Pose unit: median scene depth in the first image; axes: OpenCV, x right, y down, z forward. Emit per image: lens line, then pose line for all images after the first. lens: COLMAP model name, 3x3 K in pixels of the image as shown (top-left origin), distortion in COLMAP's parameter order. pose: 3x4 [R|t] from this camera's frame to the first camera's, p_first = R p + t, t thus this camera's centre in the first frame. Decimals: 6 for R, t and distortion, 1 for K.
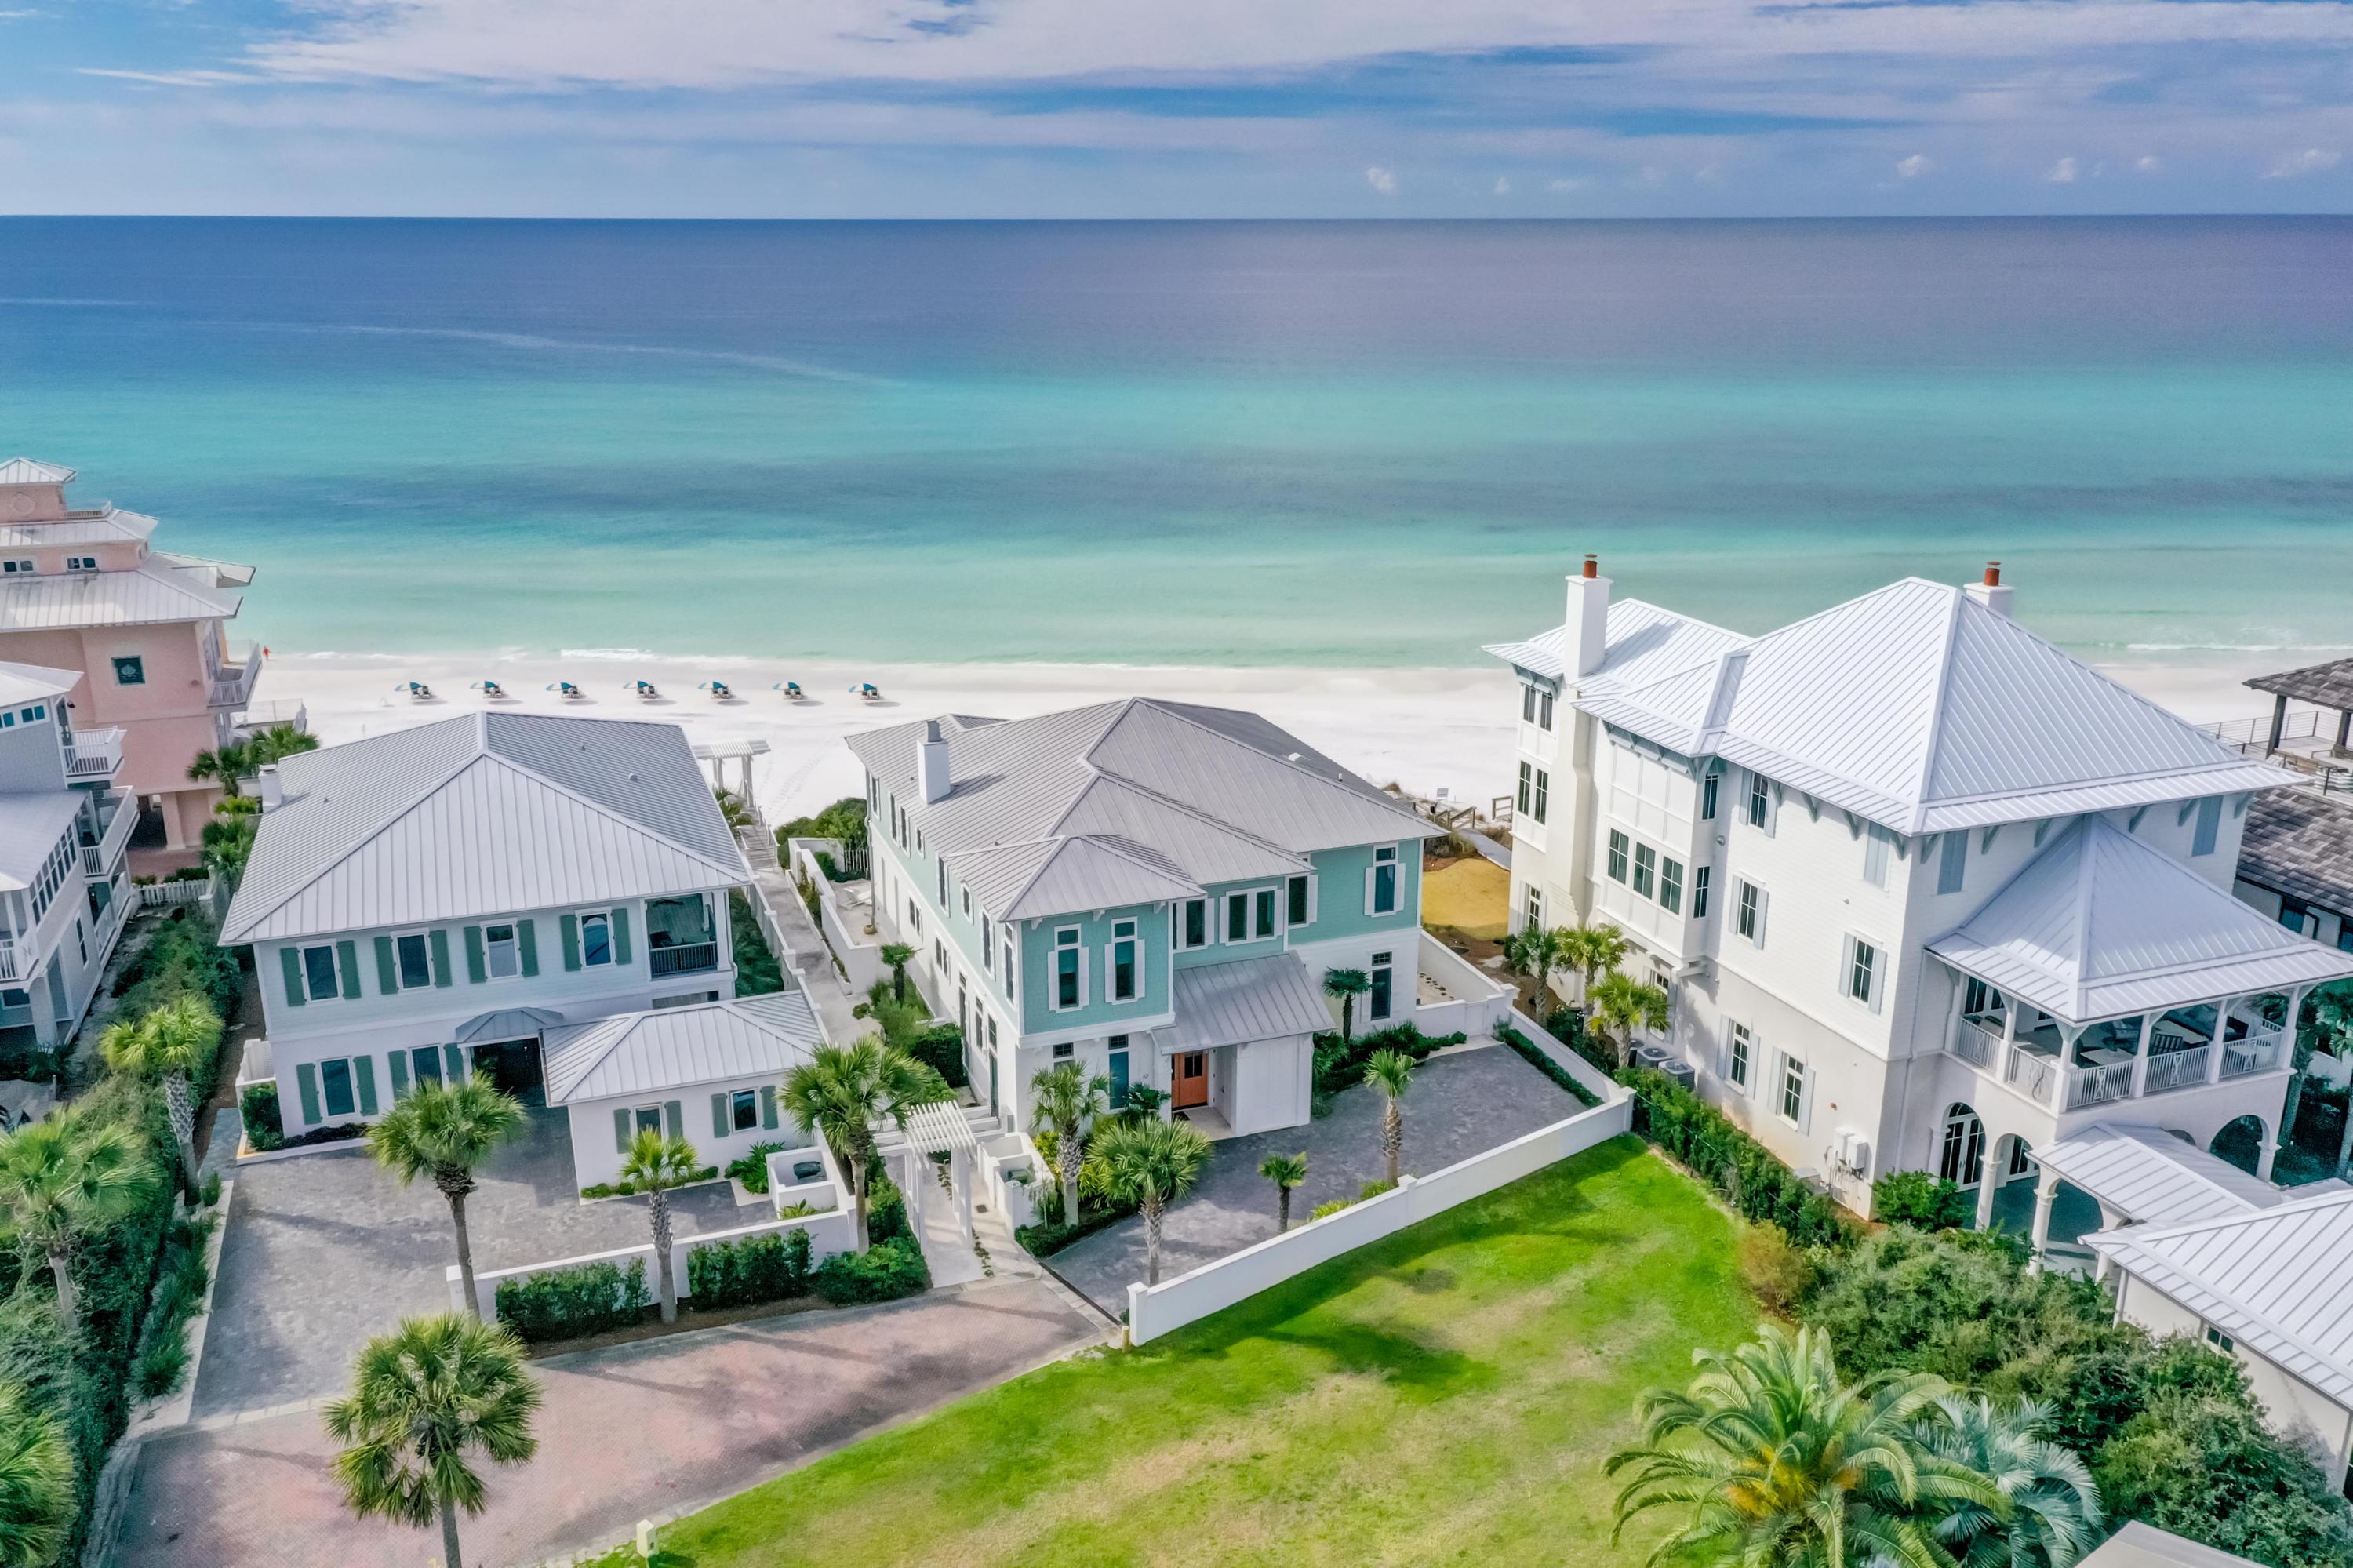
lens RADIAL K [[1837.6, 0, 1176.5], [0, 1837.6, 784.0], [0, 0, 1]] dist [0.001738, 0.004354]
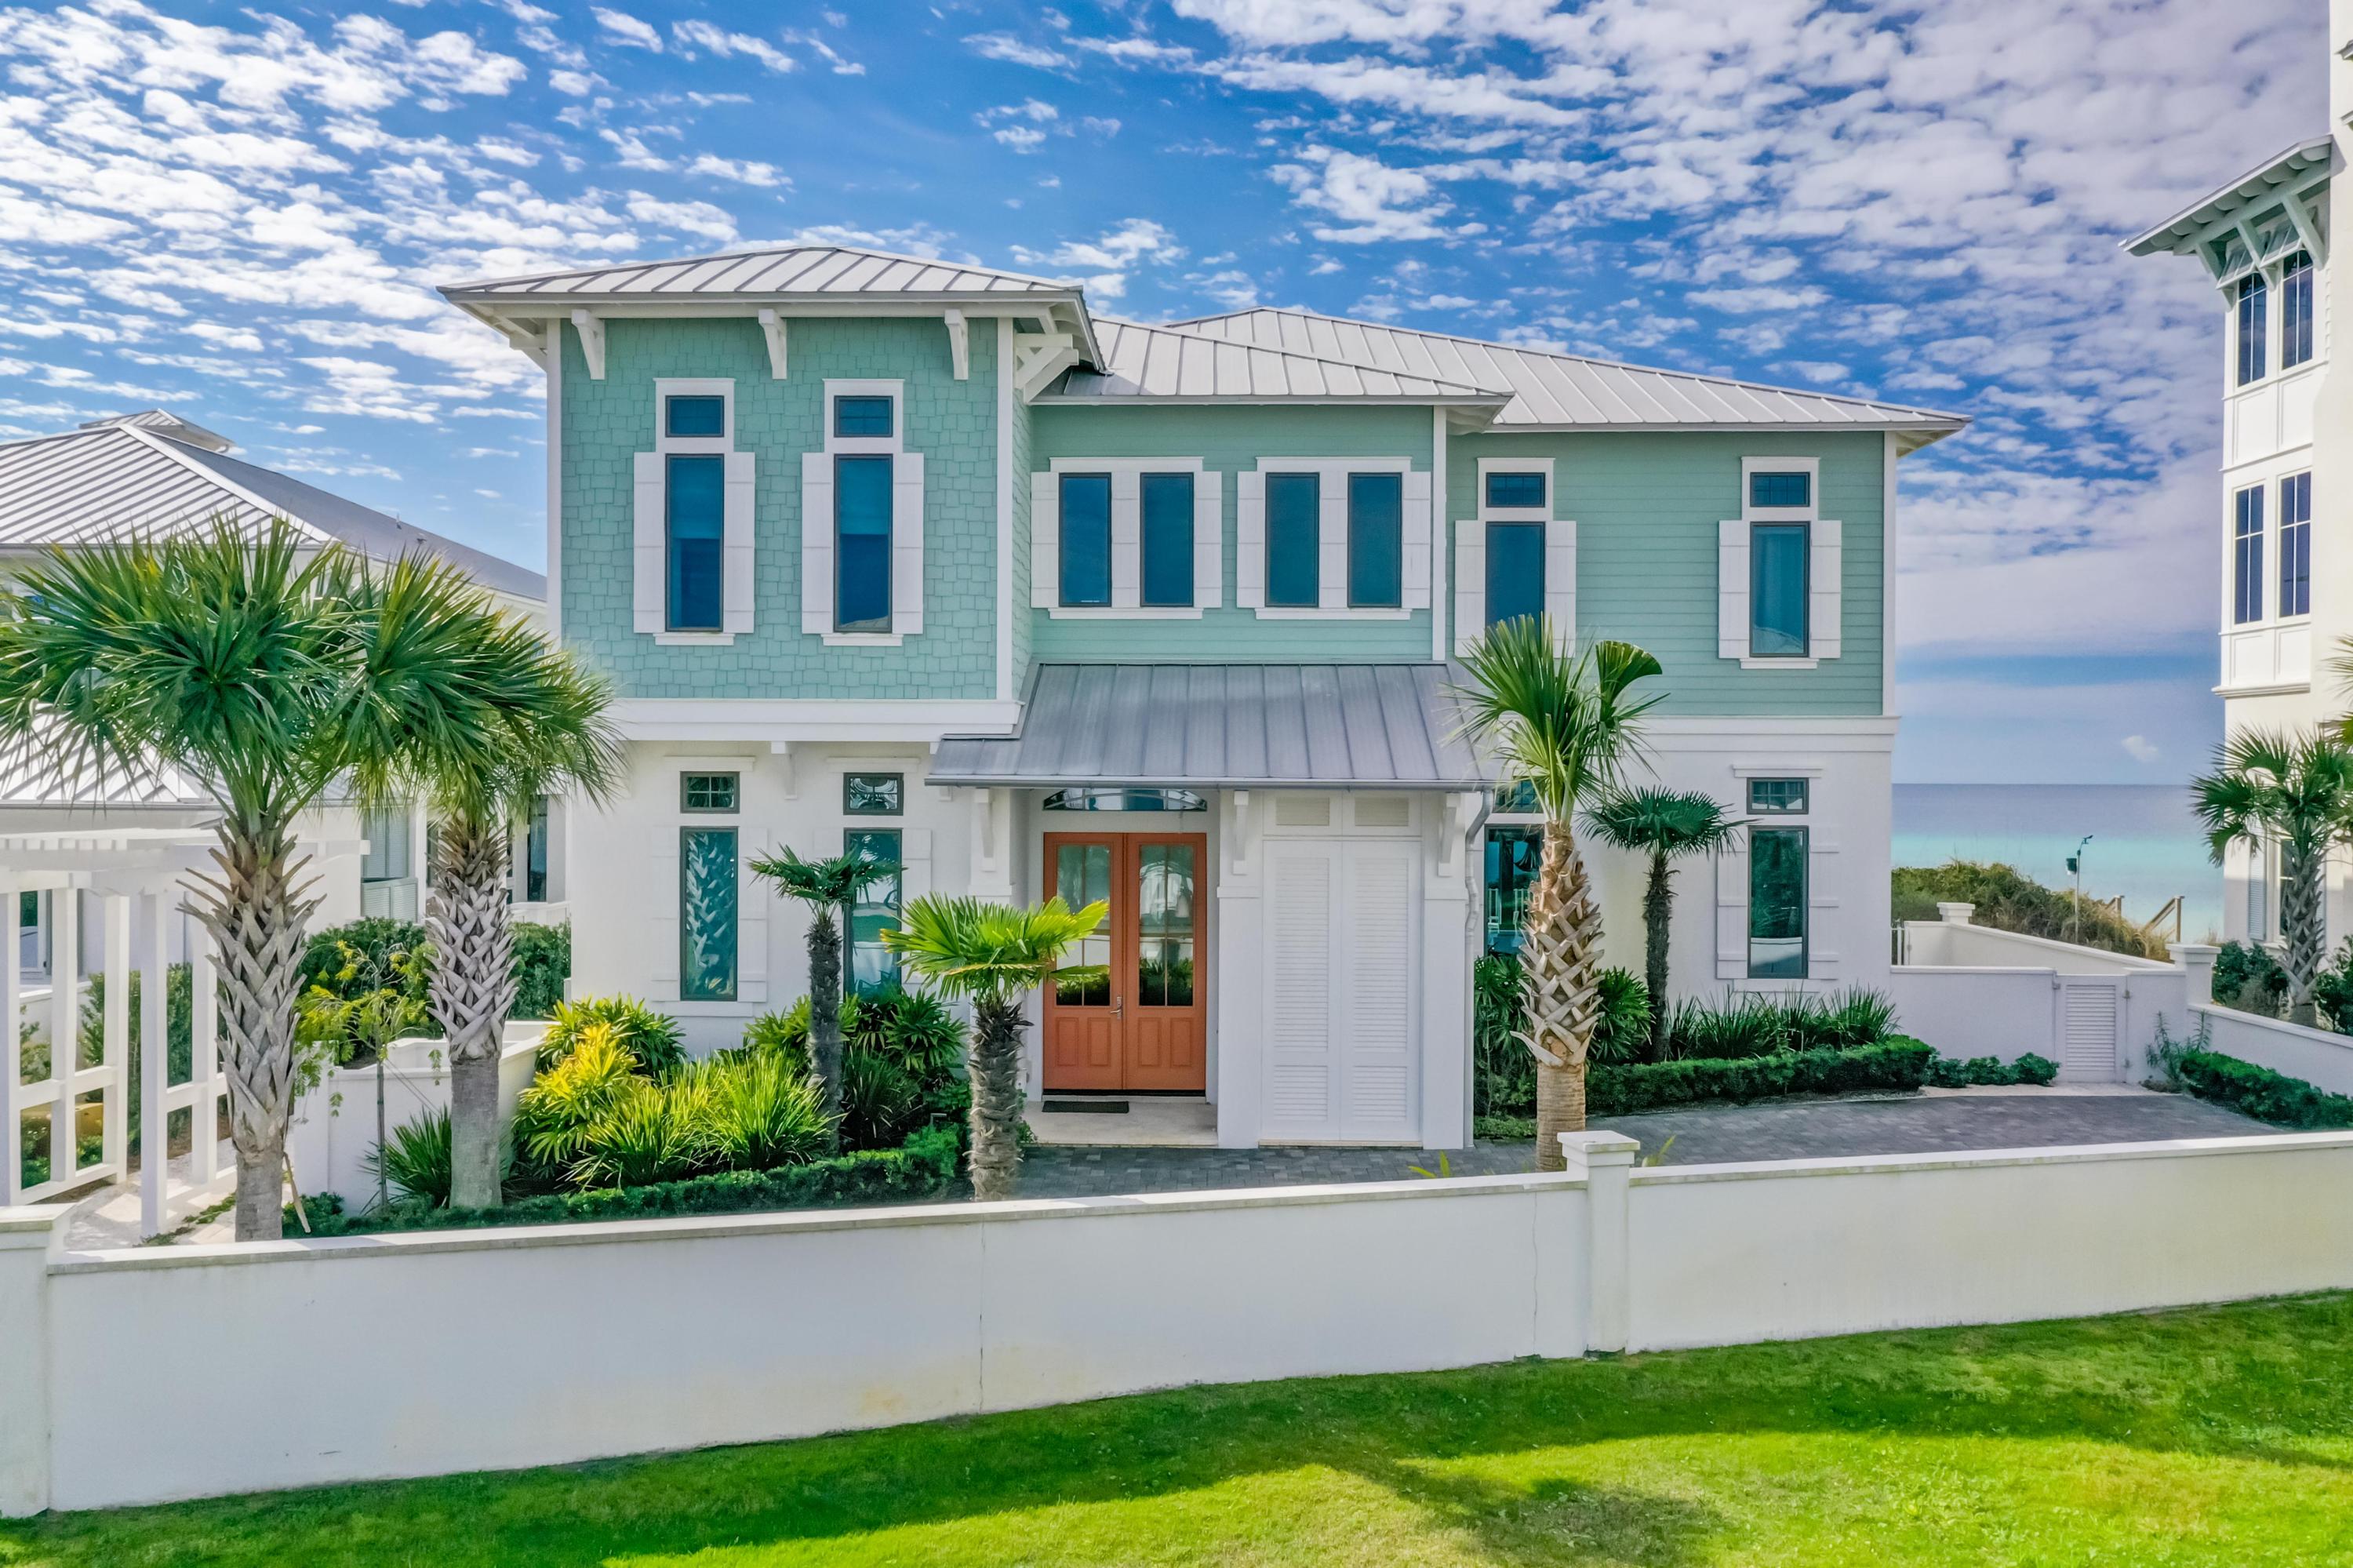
lens RADIAL K [[1837.6, 0, 1176.5], [0, 1837.6, 784.0], [0, 0, 1]] dist [0.001738, 0.004354]
pose [[0.926139, 0.006922, -0.377119, 0.139235], [-0.115826, 0.956742, -0.266887, 0.203811], [0.358958, 0.290854, 0.886878, 0.644529]]
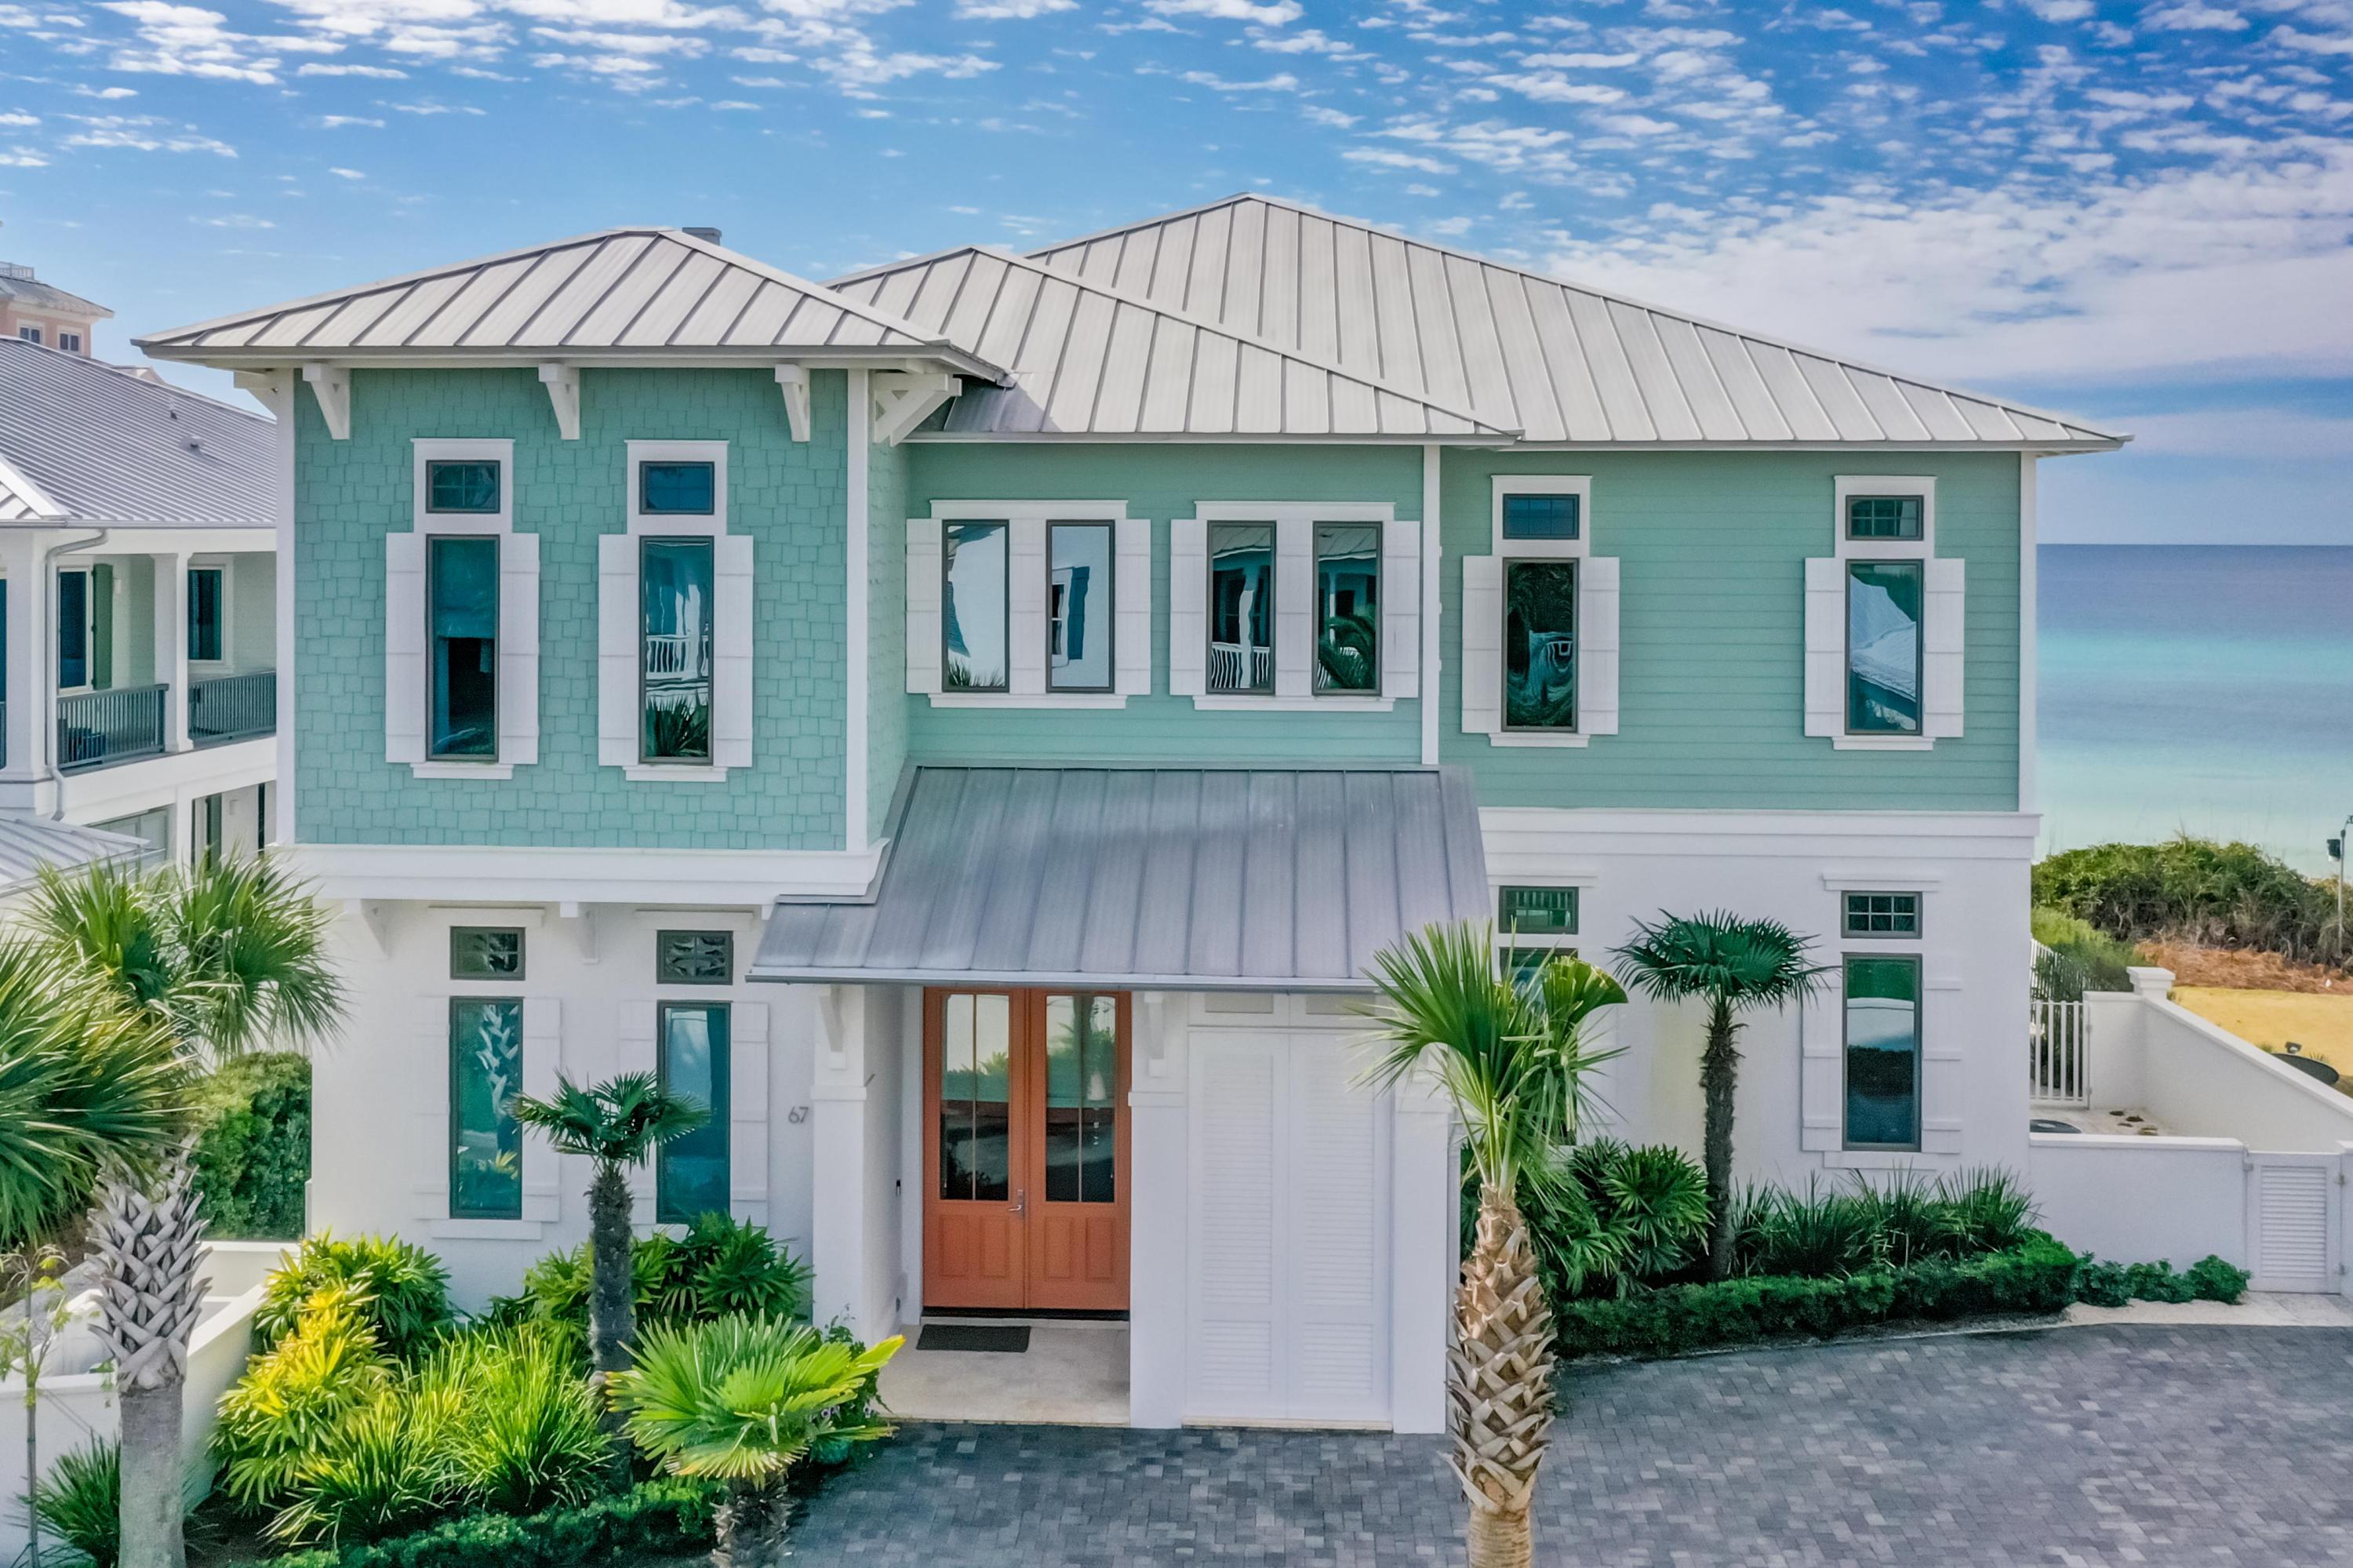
lens RADIAL K [[2365.3, 0, 1186.0], [0, 2365.3, 541.2], [0, 0, 1]] dist [0.002484, 0.023473]
pose [[0.915876, 0.008104, -0.401380, 0.159397], [-0.123408, 0.957071, -0.262271, 0.148816], [0.382023, 0.289741, 0.877558, 0.636634]]
